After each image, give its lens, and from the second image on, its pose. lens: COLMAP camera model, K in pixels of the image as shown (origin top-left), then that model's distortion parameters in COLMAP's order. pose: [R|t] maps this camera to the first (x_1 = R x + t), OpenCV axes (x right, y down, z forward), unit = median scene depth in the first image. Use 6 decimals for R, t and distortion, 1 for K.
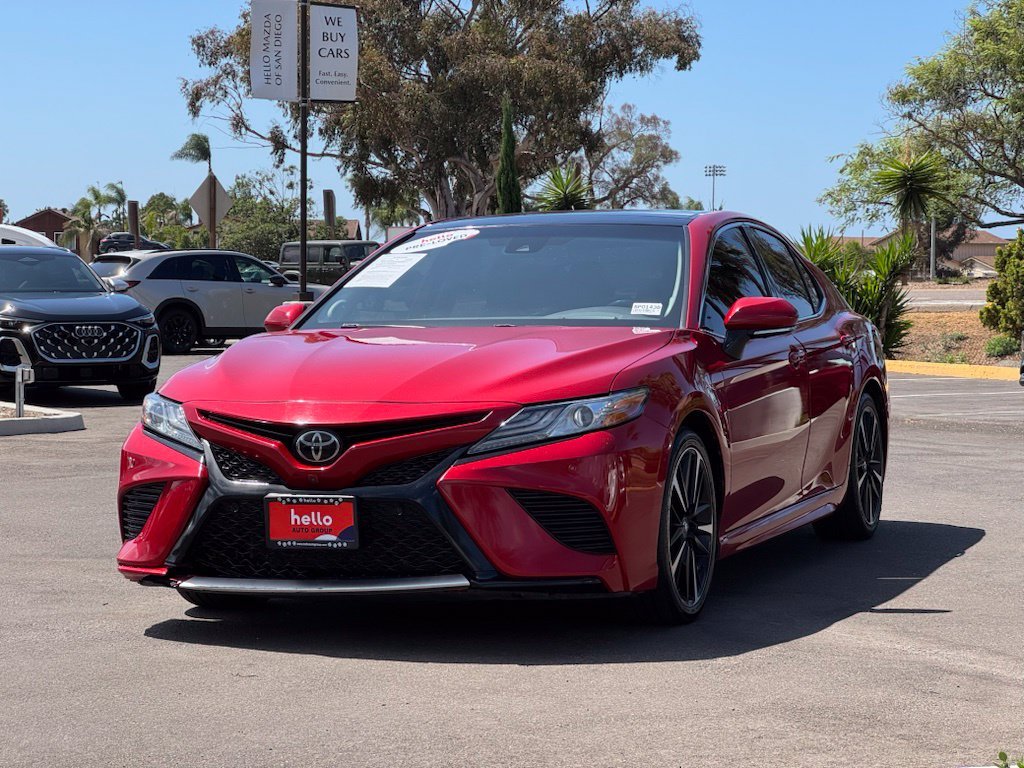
lens RADIAL K [[2277.1, 0, 511.8], [0, 2277.1, 382.9], [0, 0, 1]] dist [0.058358, 0.000000]
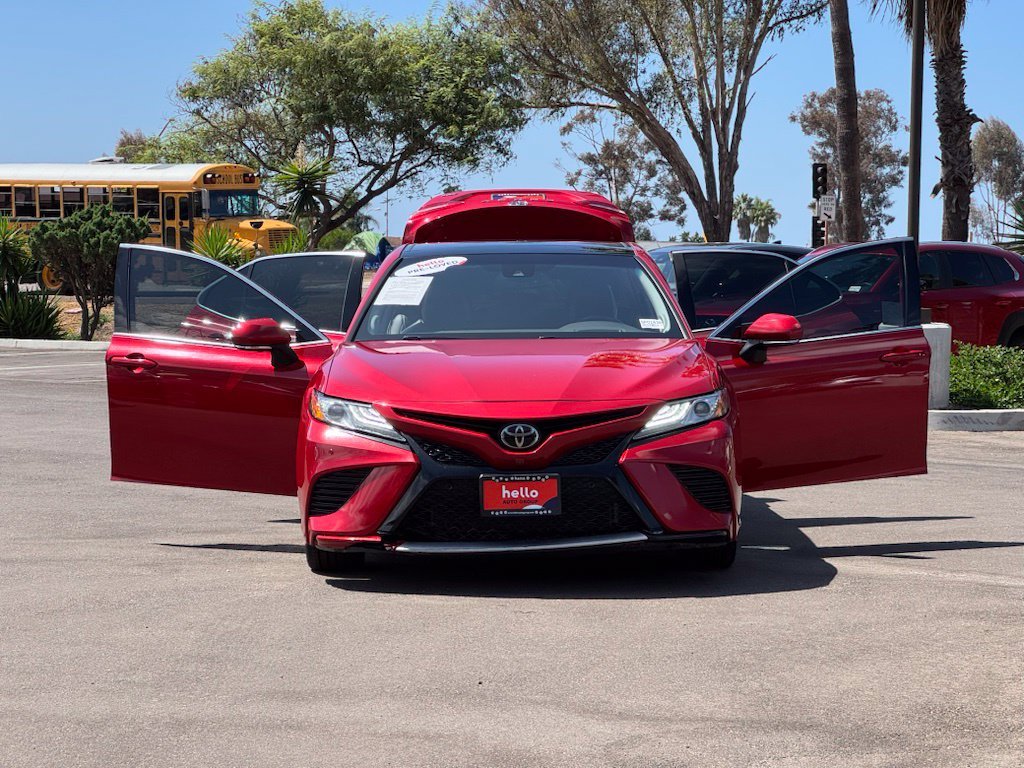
lens RADIAL K [[2277.1, 0, 511.3], [0, 2277.1, 385.1], [0, 0, 1]] dist [0.058358, 0.000000]
pose [[0.926792, -0.012343, 0.375372, -0.567094], [0.008642, 0.999896, 0.011539, -0.015501], [-0.375475, -0.007451, 0.926803, -0.181767]]
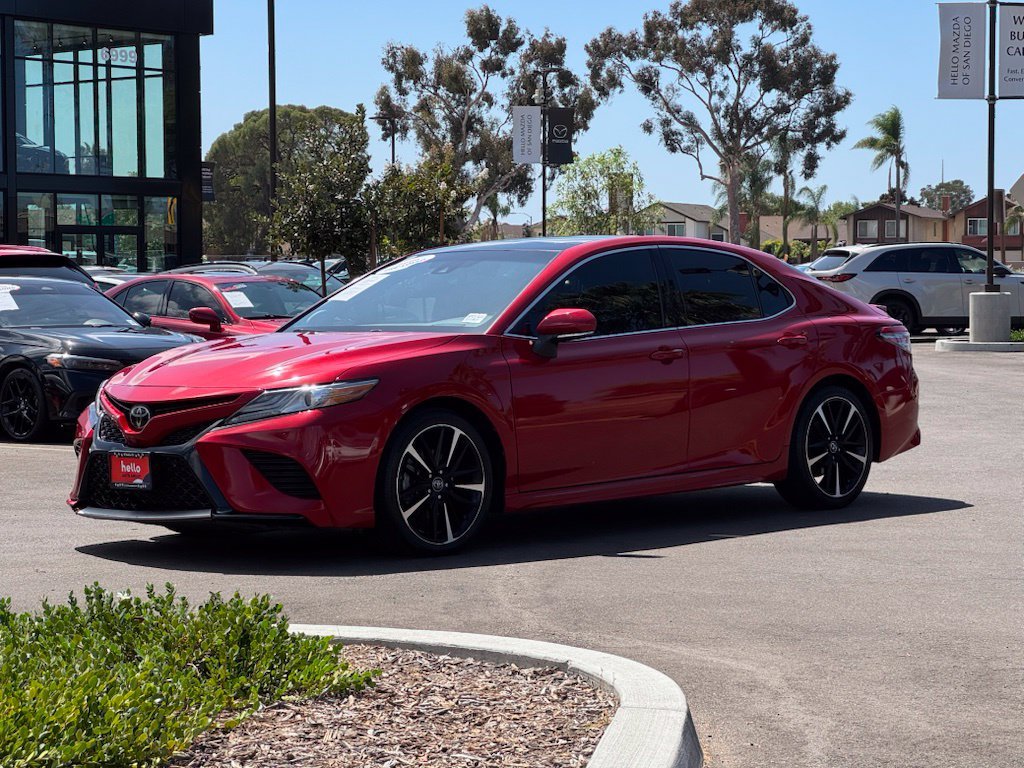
lens RADIAL K [[2277.1, 0, 511.6], [0, 2277.1, 384.2], [0, 0, 1]] dist [0.058358, 0.000000]
pose [[0.915925, 0.011181, -0.401194, 0.693911], [-0.008442, 0.999927, 0.008595, -0.006700], [0.401261, -0.004486, 0.915953, -0.206265]]
